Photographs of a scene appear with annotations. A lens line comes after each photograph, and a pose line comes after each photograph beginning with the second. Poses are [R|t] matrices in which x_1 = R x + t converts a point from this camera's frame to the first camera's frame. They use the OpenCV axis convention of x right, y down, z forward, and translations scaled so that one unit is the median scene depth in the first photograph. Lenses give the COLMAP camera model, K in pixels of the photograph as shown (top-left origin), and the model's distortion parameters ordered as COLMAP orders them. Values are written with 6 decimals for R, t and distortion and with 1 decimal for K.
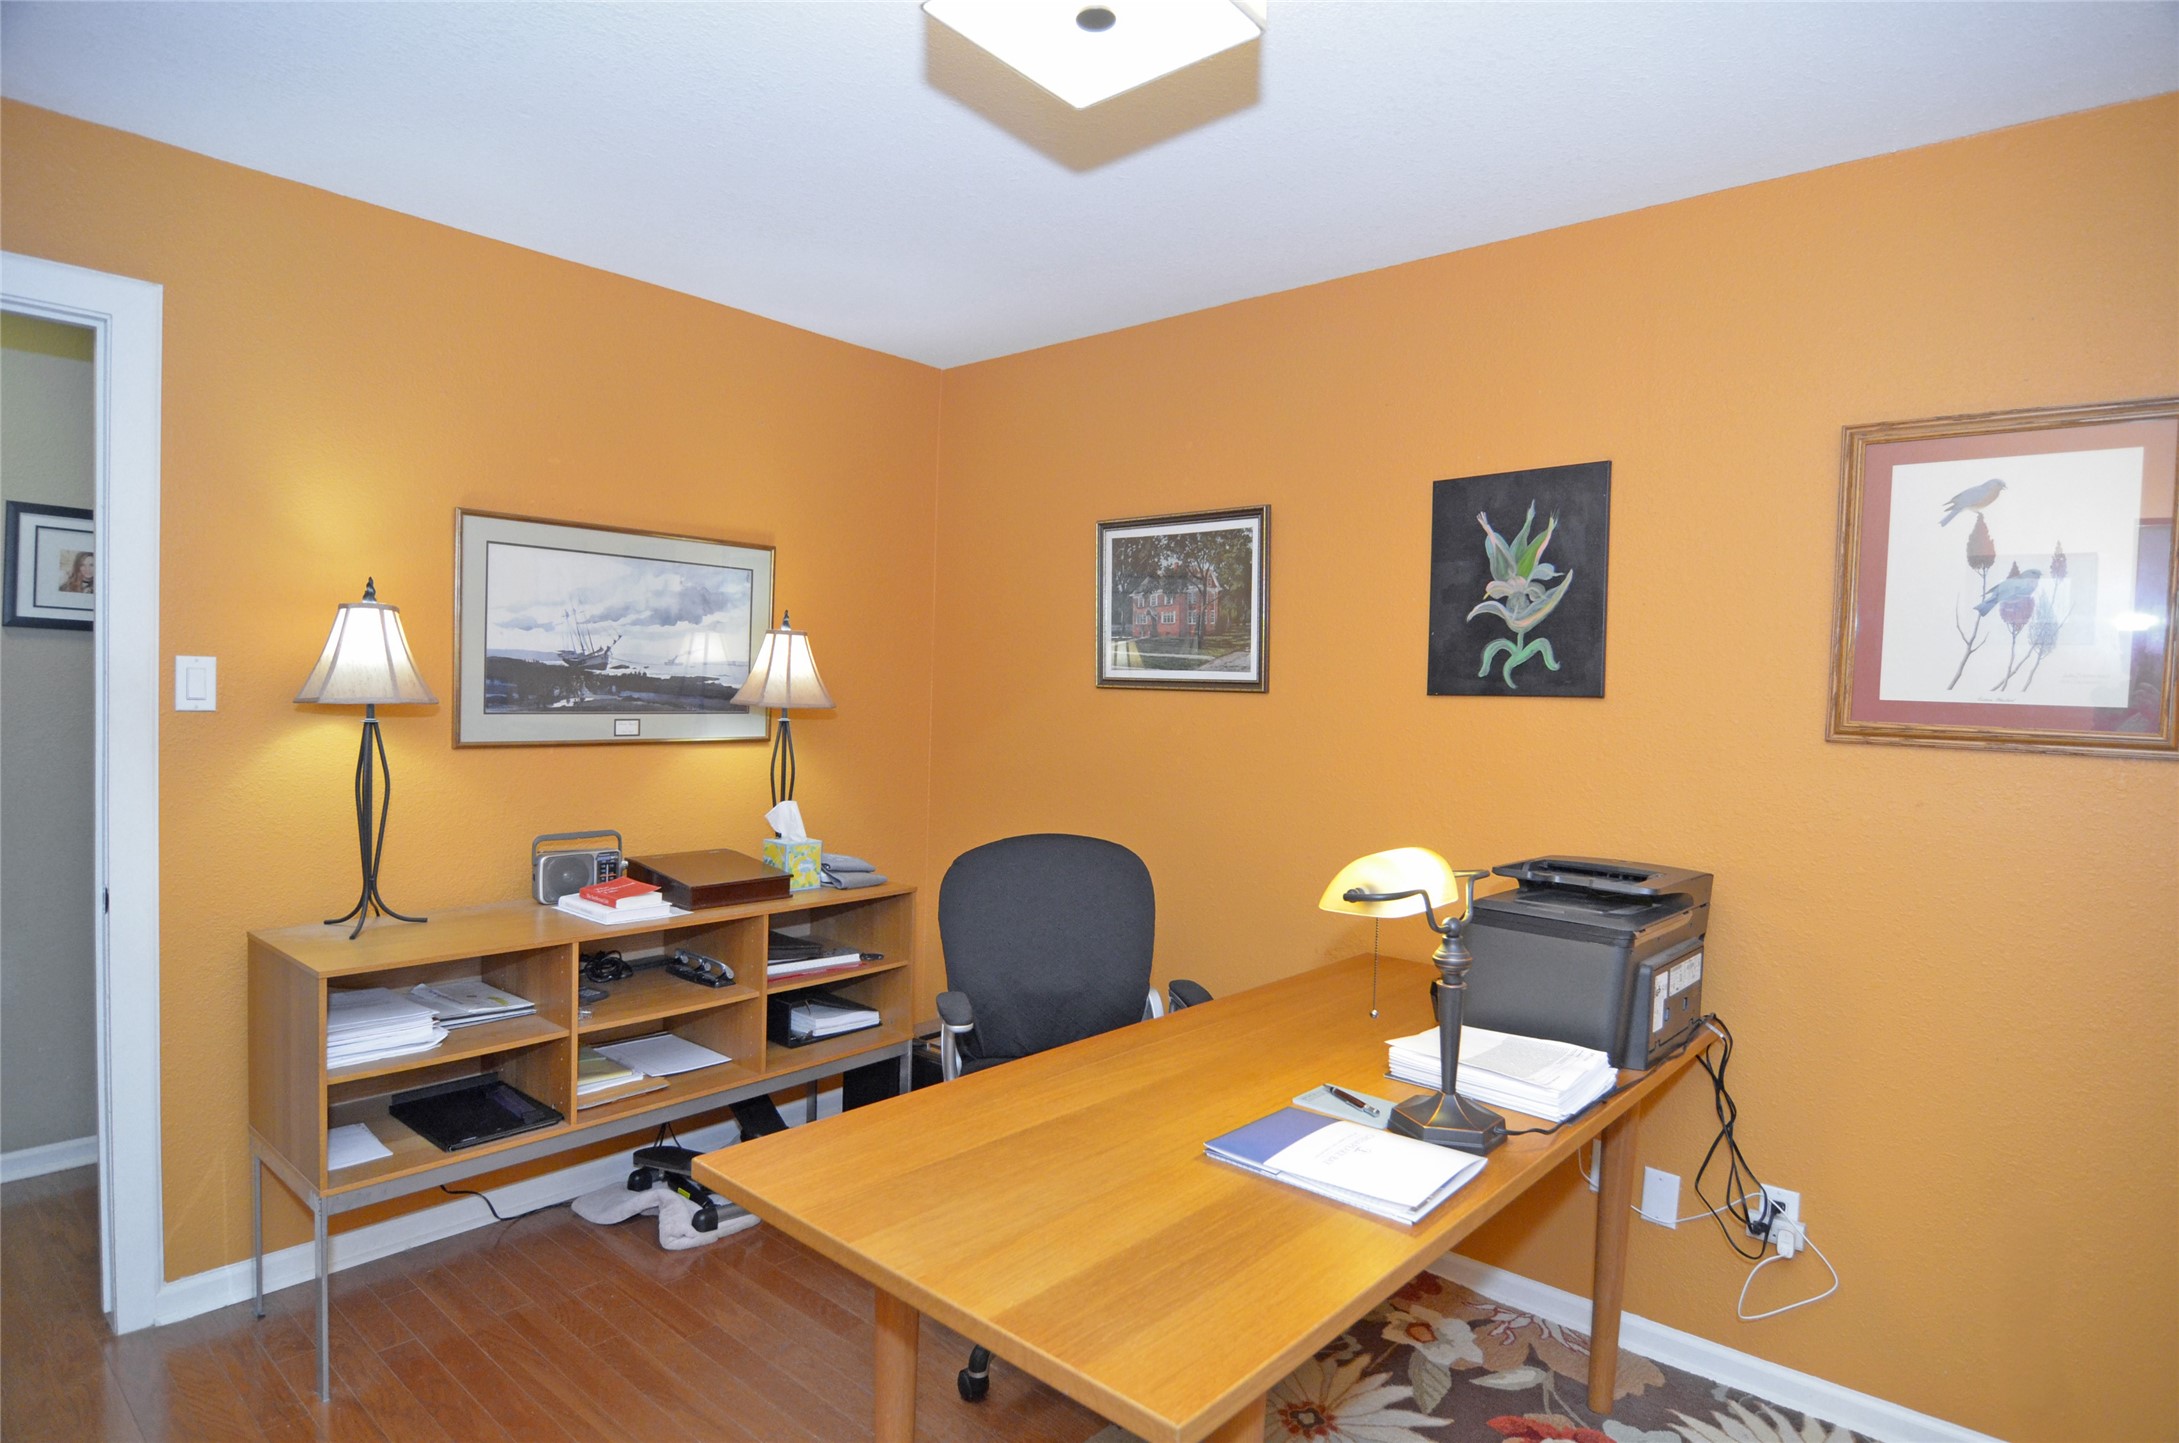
lens RADIAL K [[1184.4, 0, 1094.3], [0, 1184.4, 721.0], [0, 0, 1]] dist [-0.005155, -0.001069]
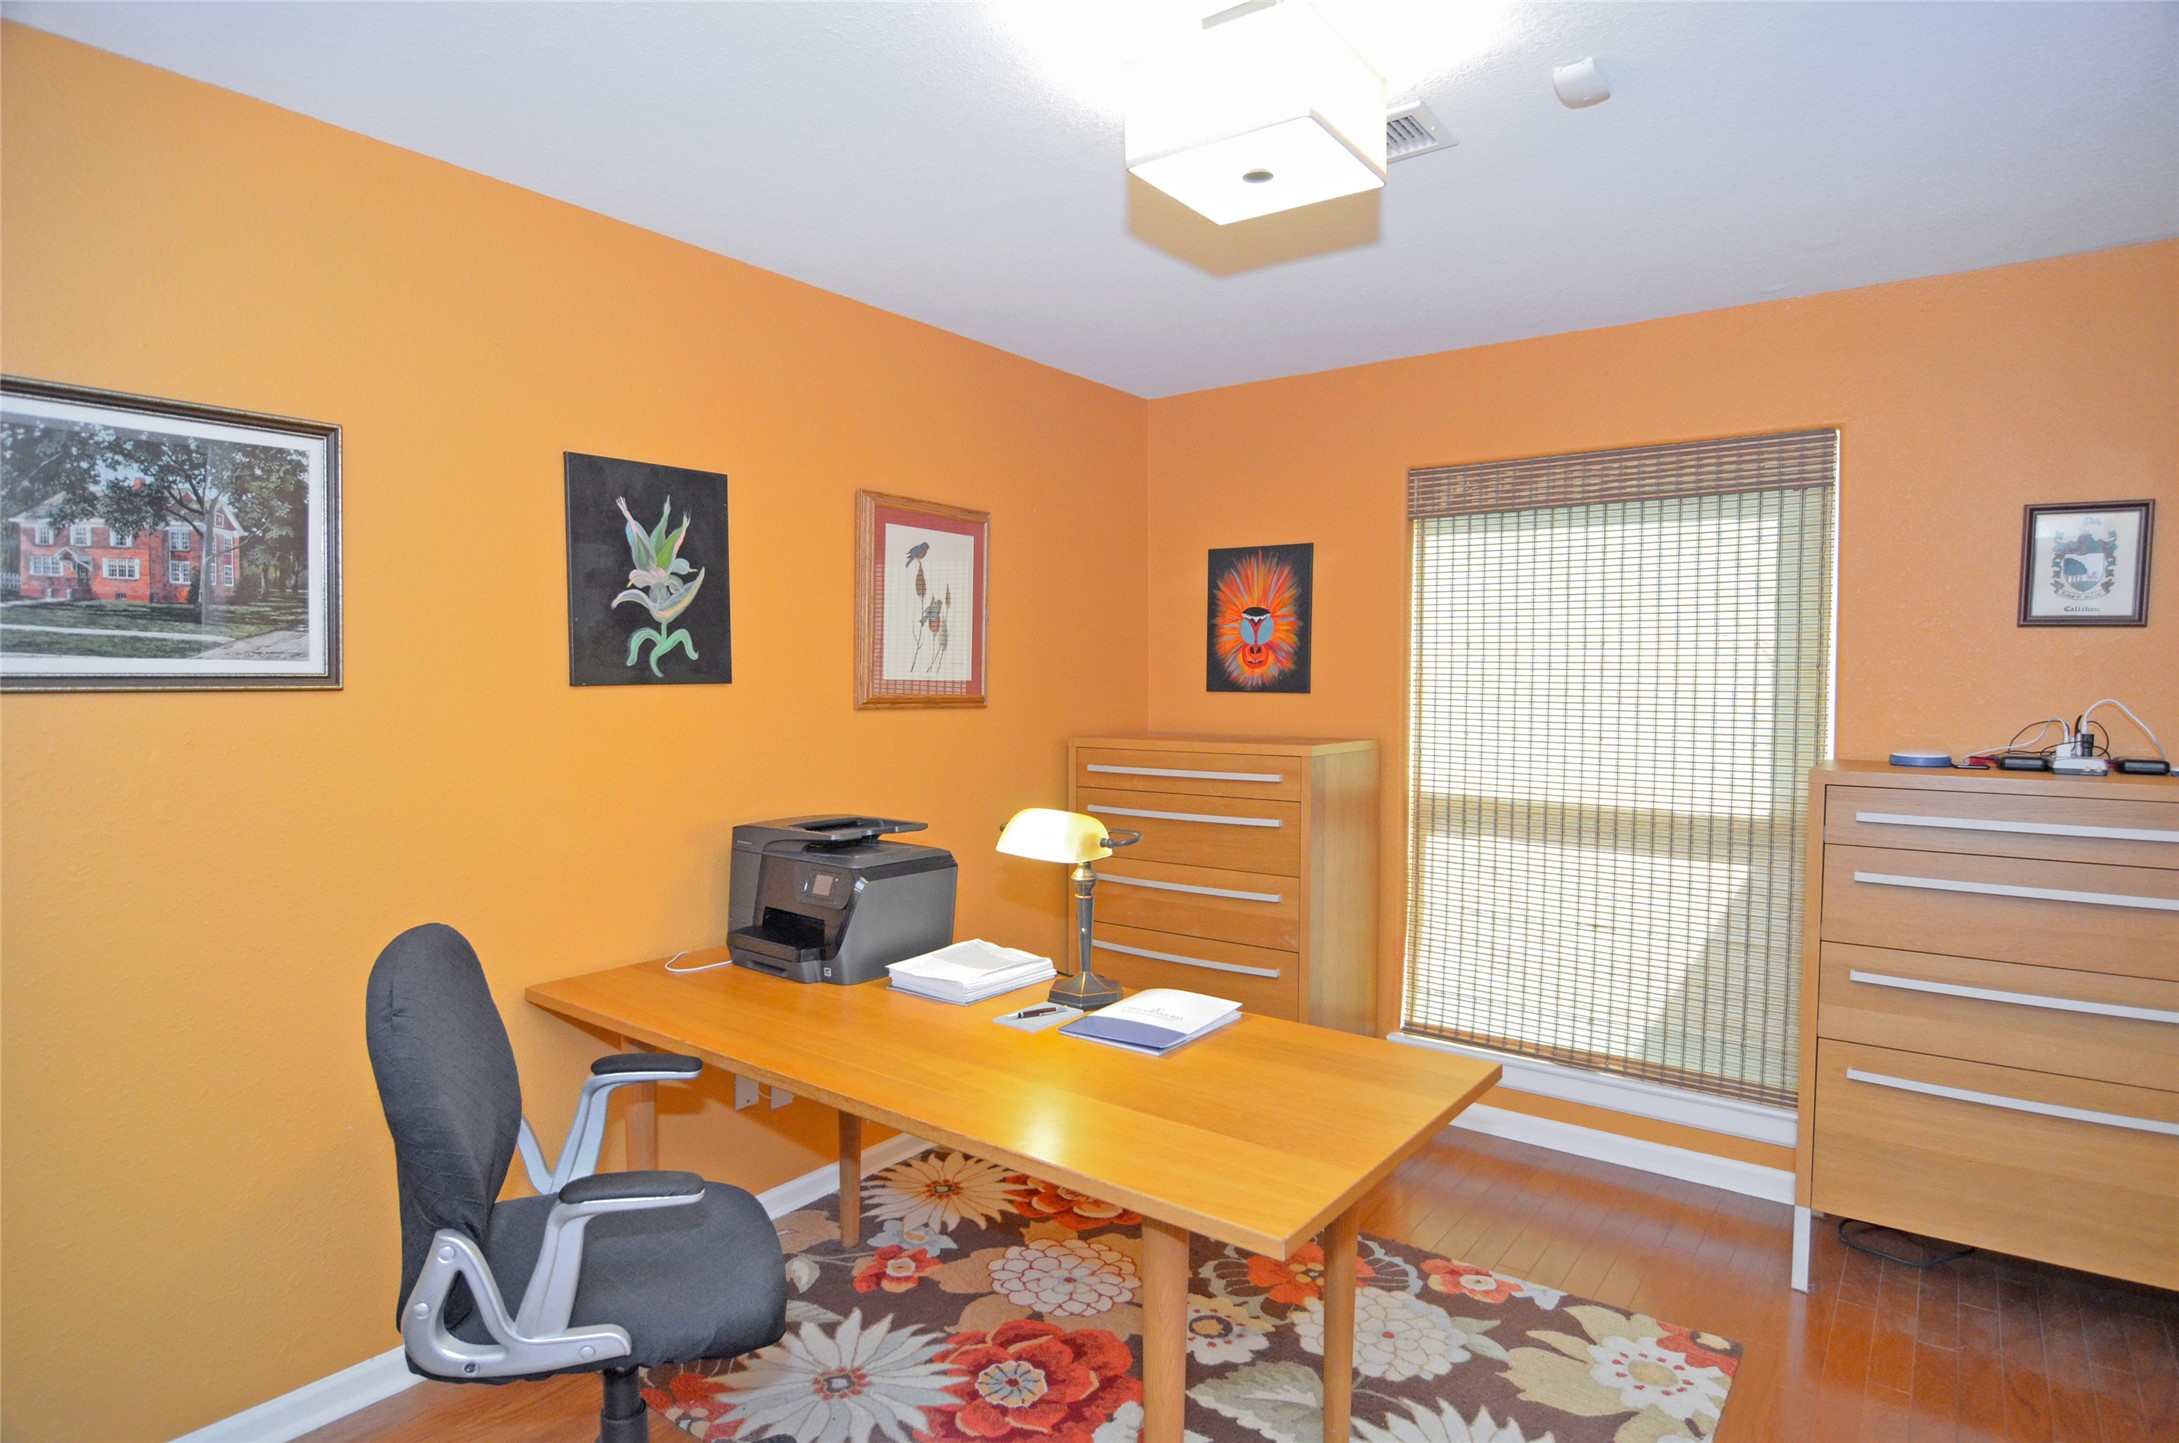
lens RADIAL K [[1184.4, 0, 1092.9], [0, 1184.4, 726.2], [0, 0, 1]] dist [-0.005155, -0.001069]
pose [[-0.078576, -0.071864, 0.994314, -0.689997], [0.020846, 0.997062, 0.073710, -0.052014], [-0.996690, 0.026519, -0.076847, 0.693816]]
